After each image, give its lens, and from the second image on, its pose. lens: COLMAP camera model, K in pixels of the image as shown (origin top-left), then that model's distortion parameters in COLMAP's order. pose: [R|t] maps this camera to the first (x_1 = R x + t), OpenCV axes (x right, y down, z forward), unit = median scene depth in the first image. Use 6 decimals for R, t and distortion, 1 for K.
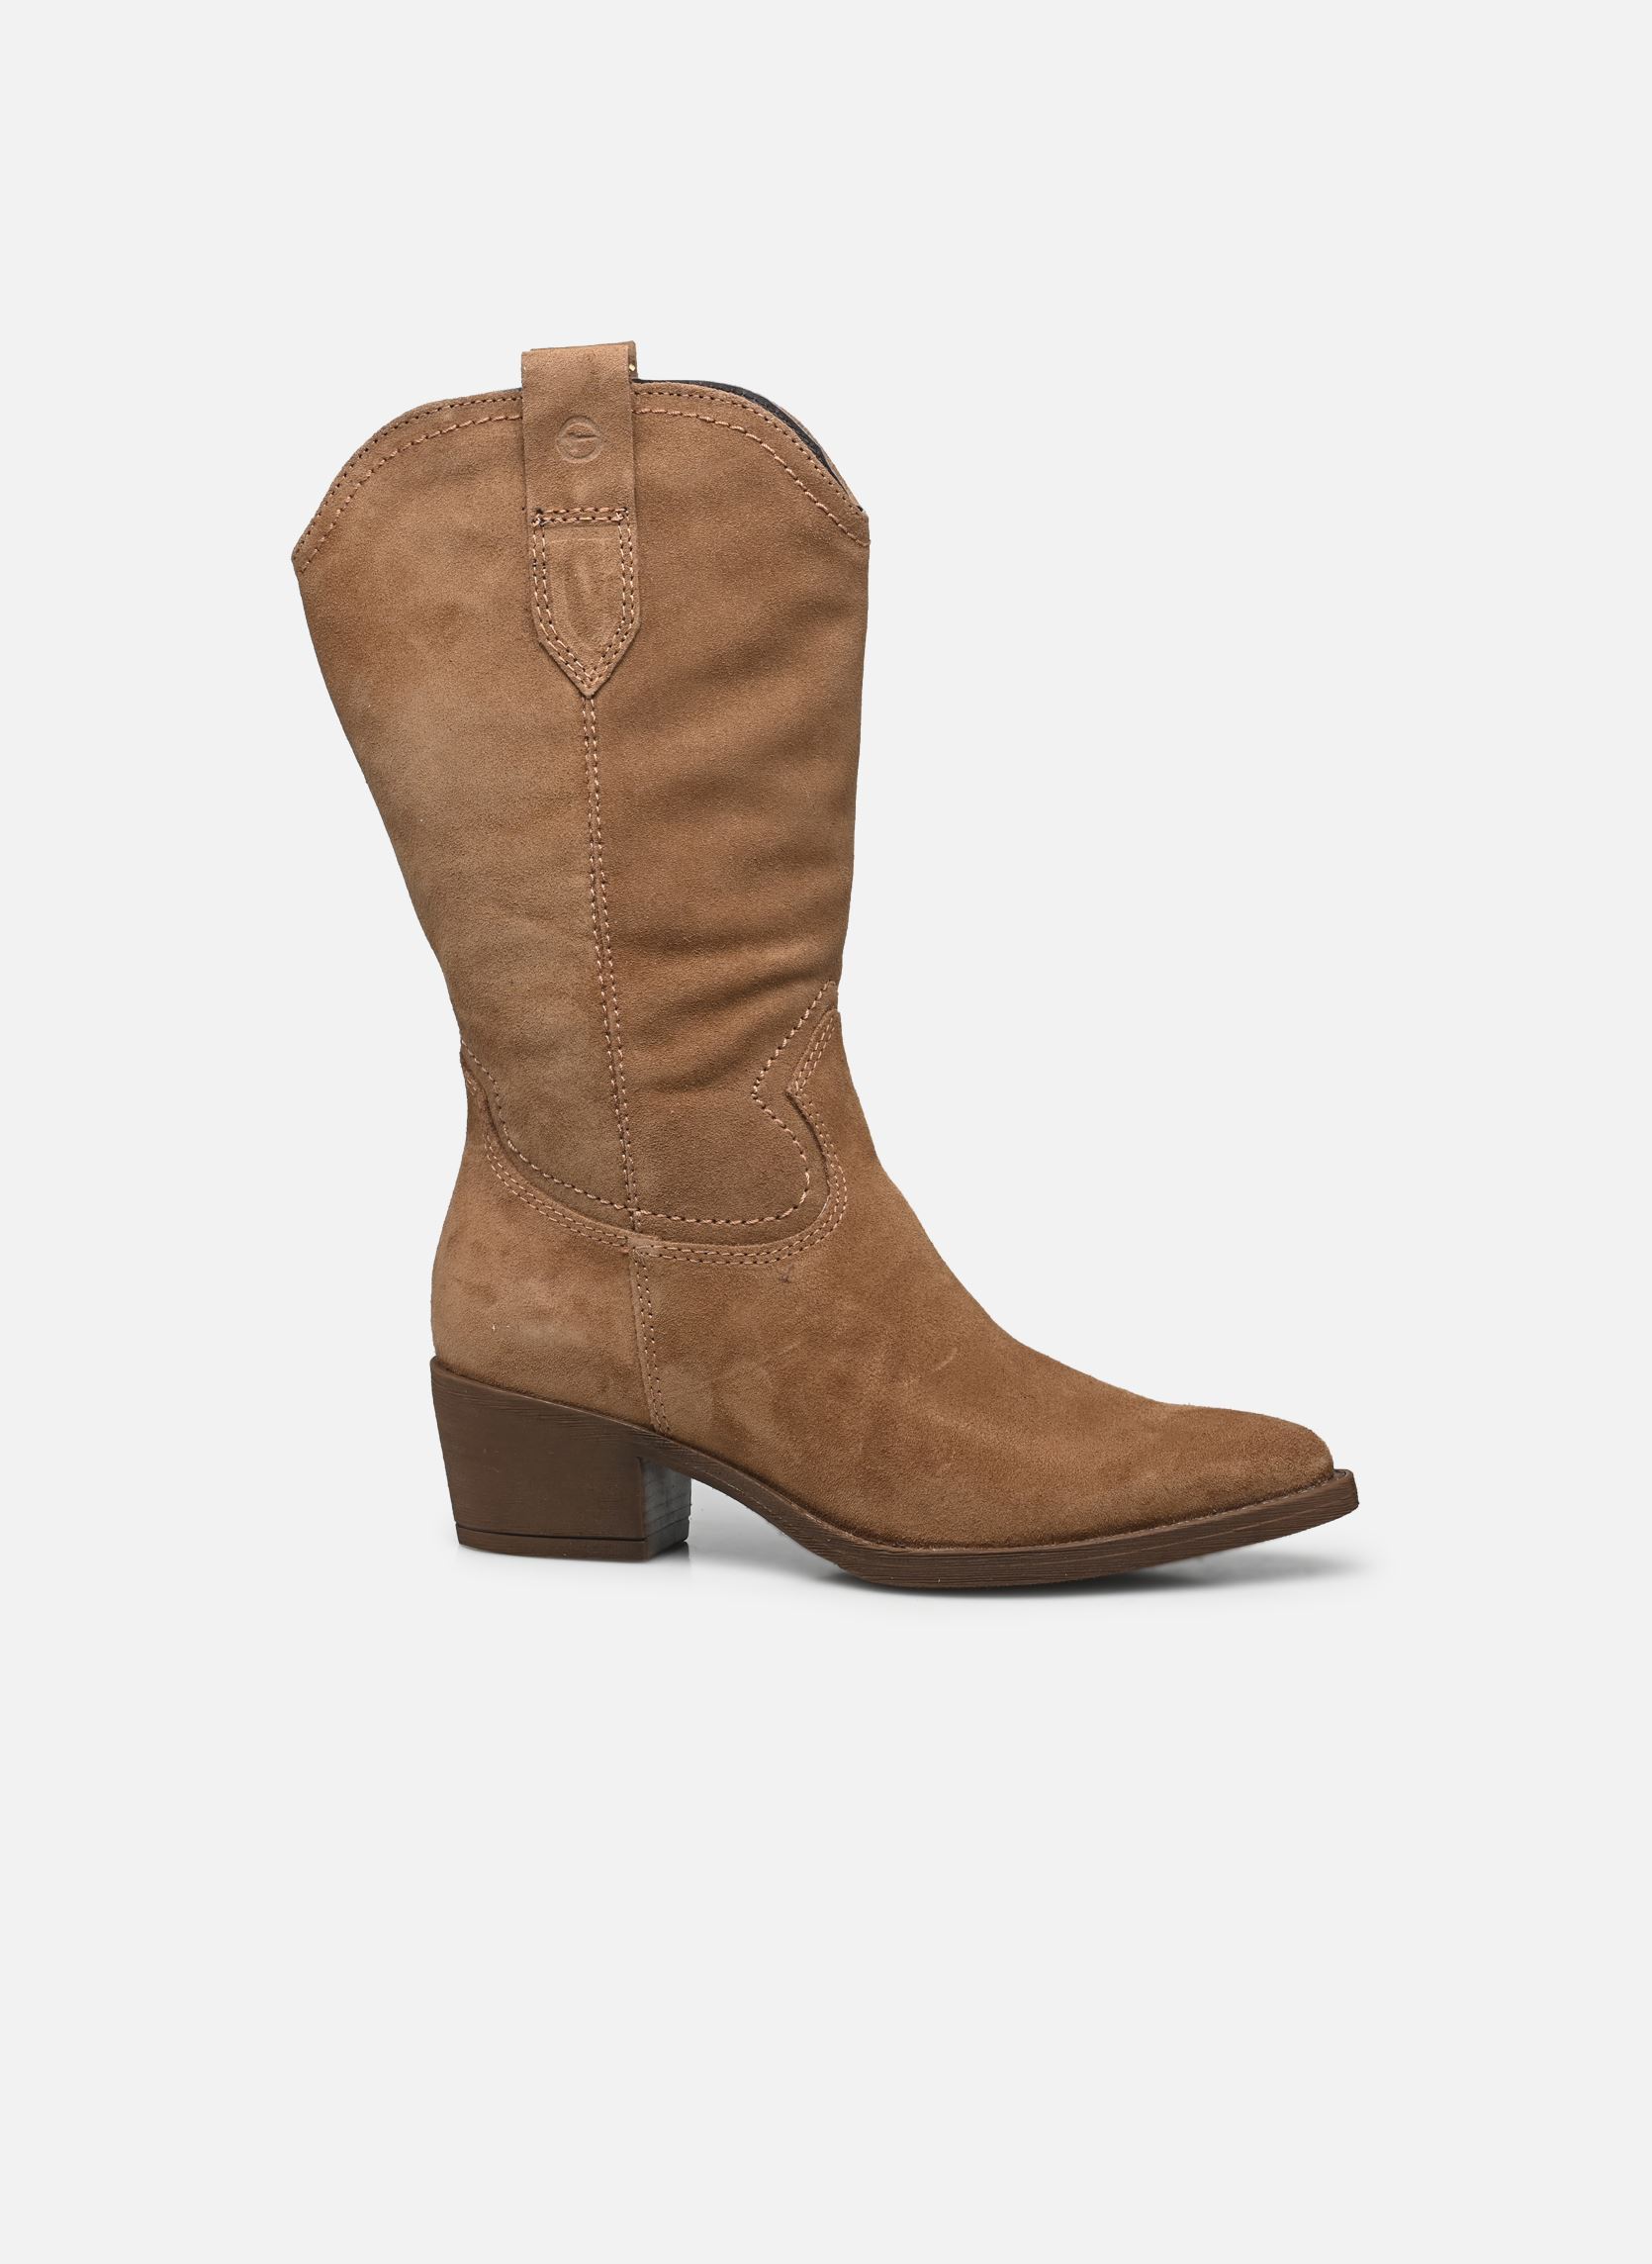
lens RADIAL K [[7033.5, 0, 828.1], [0, 7033.5, 1116.0], [0, 0, 1]] dist [0.088227, 0.000000]
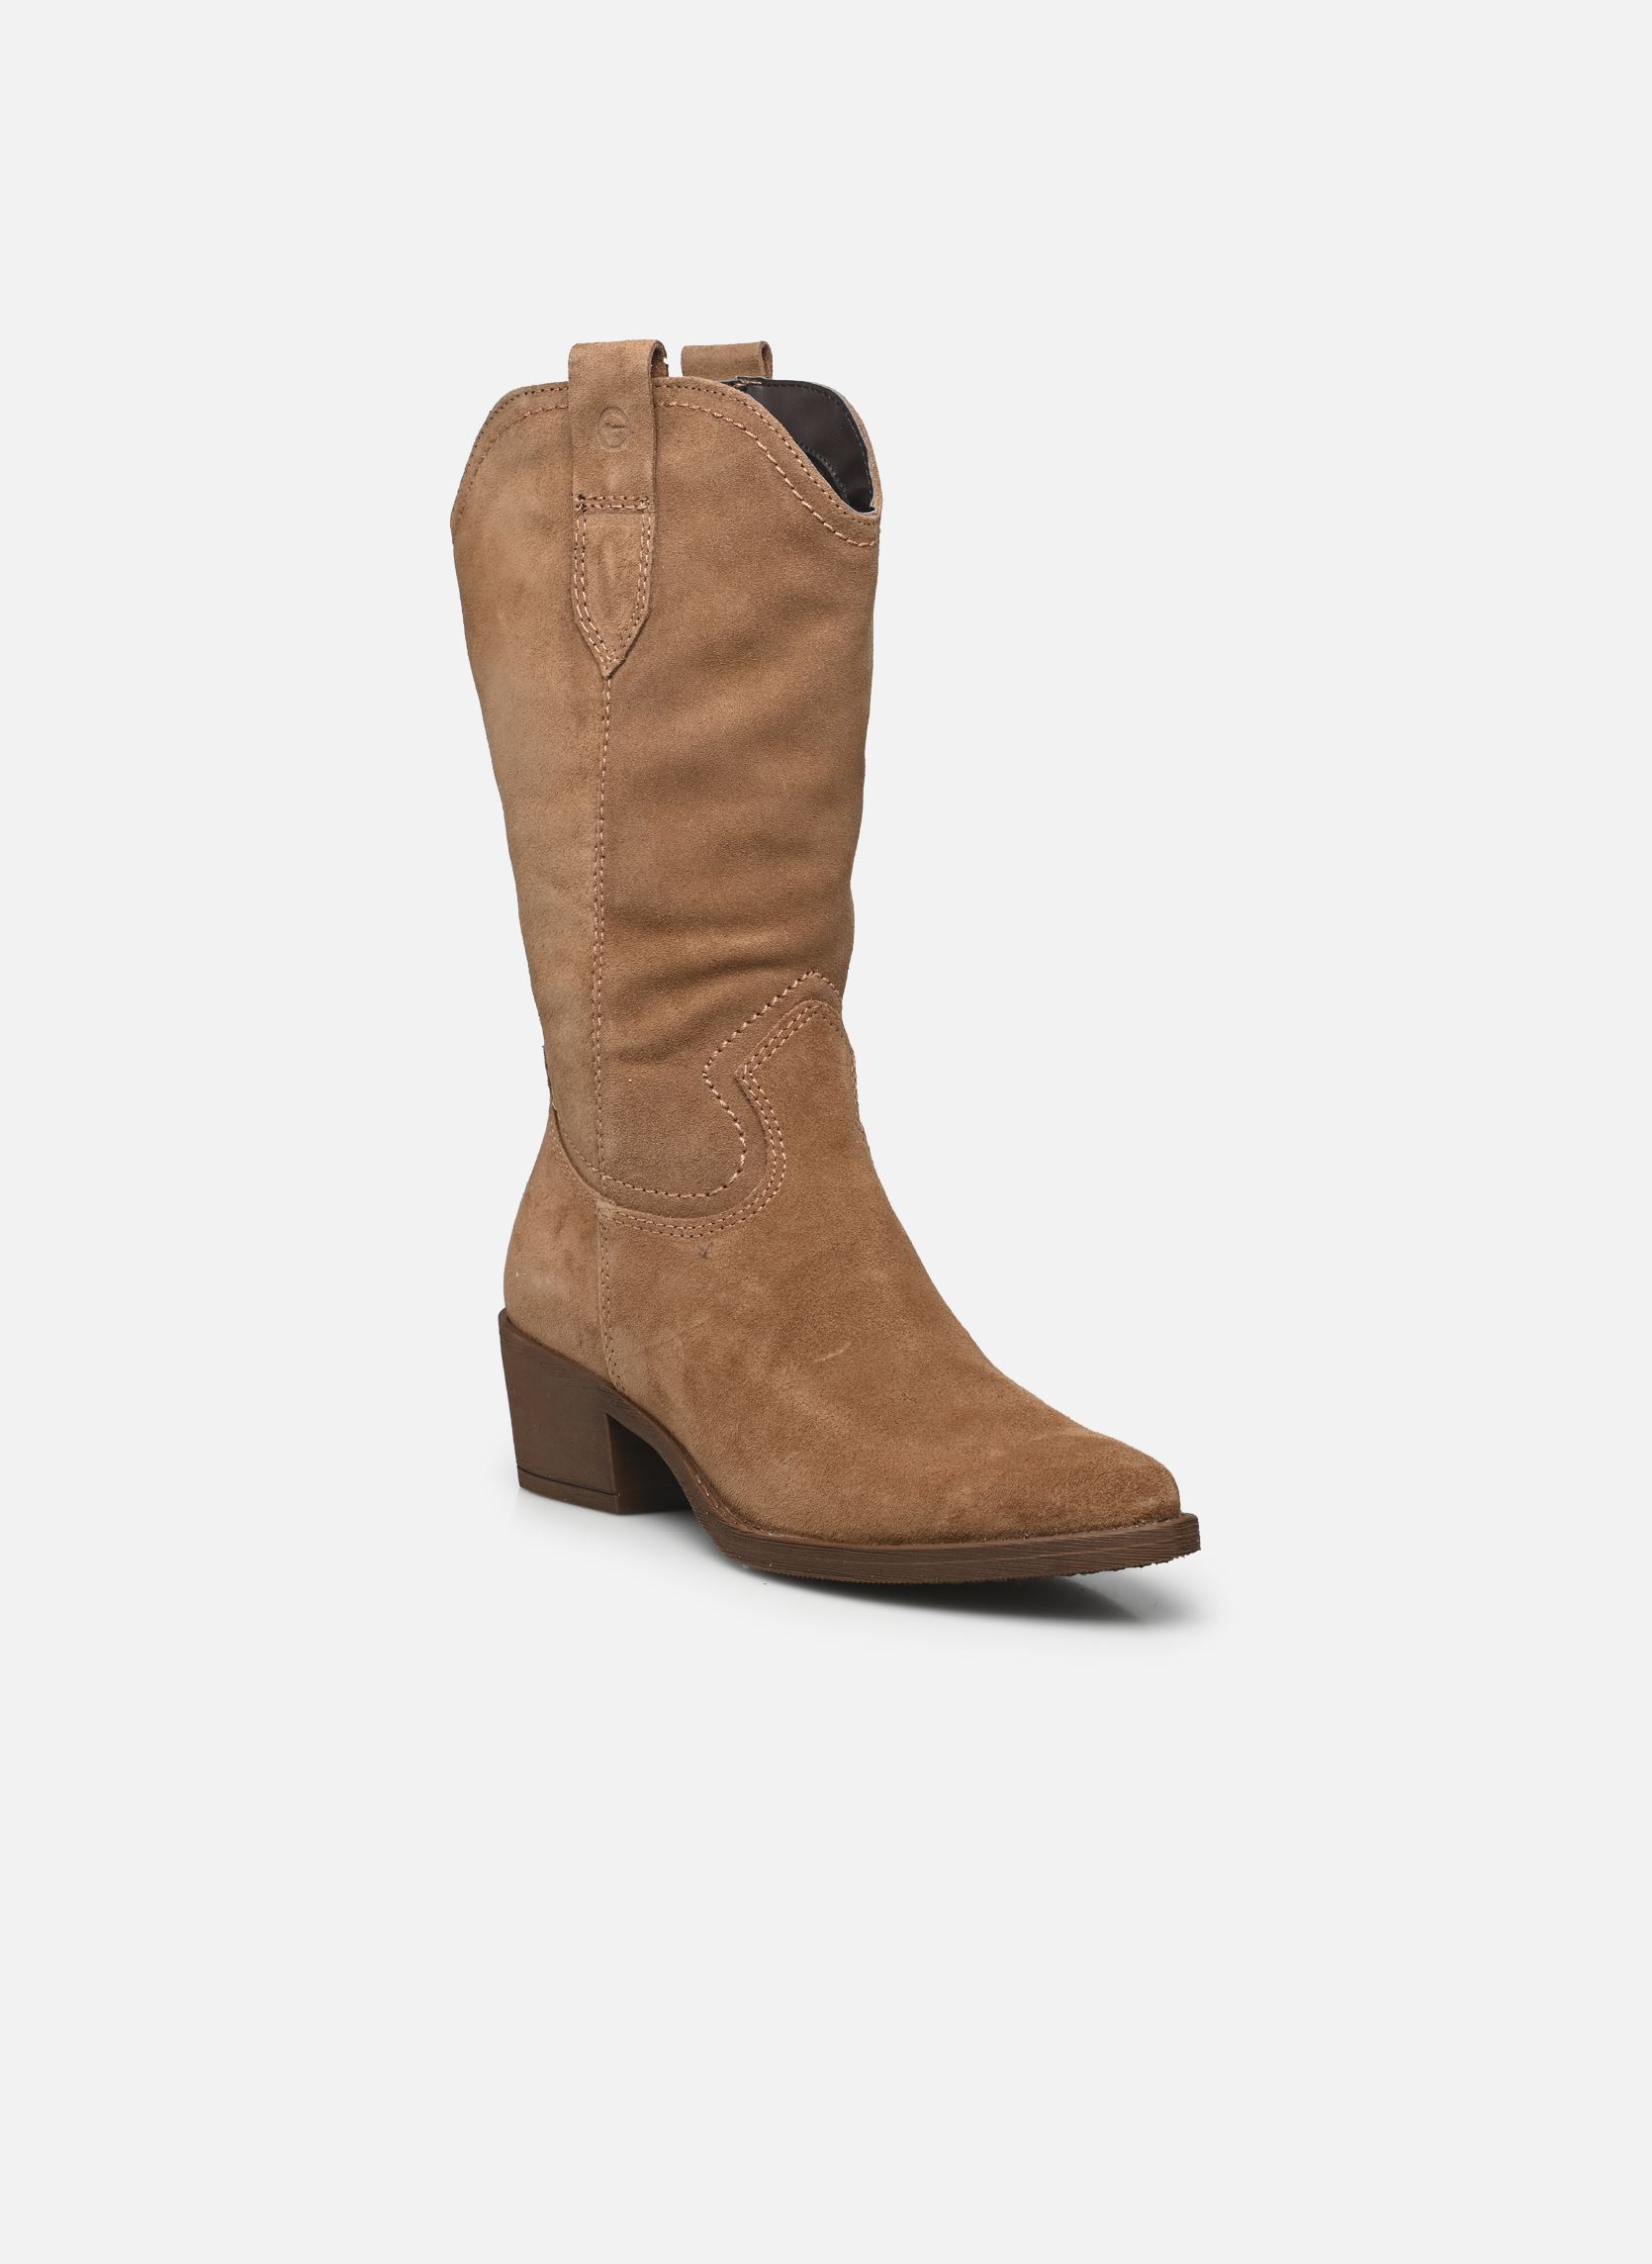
lens RADIAL K [[7033.5, 0, 824.6], [0, 7033.5, 1144.1], [0, 0, 1]] dist [0.088227, 0.000000]
pose [[0.791868, 0.096811, -0.602970, 0.624305], [-0.102041, 0.994449, 0.025657, -0.020941], [0.602107, 0.041211, 0.797351, 0.193011]]
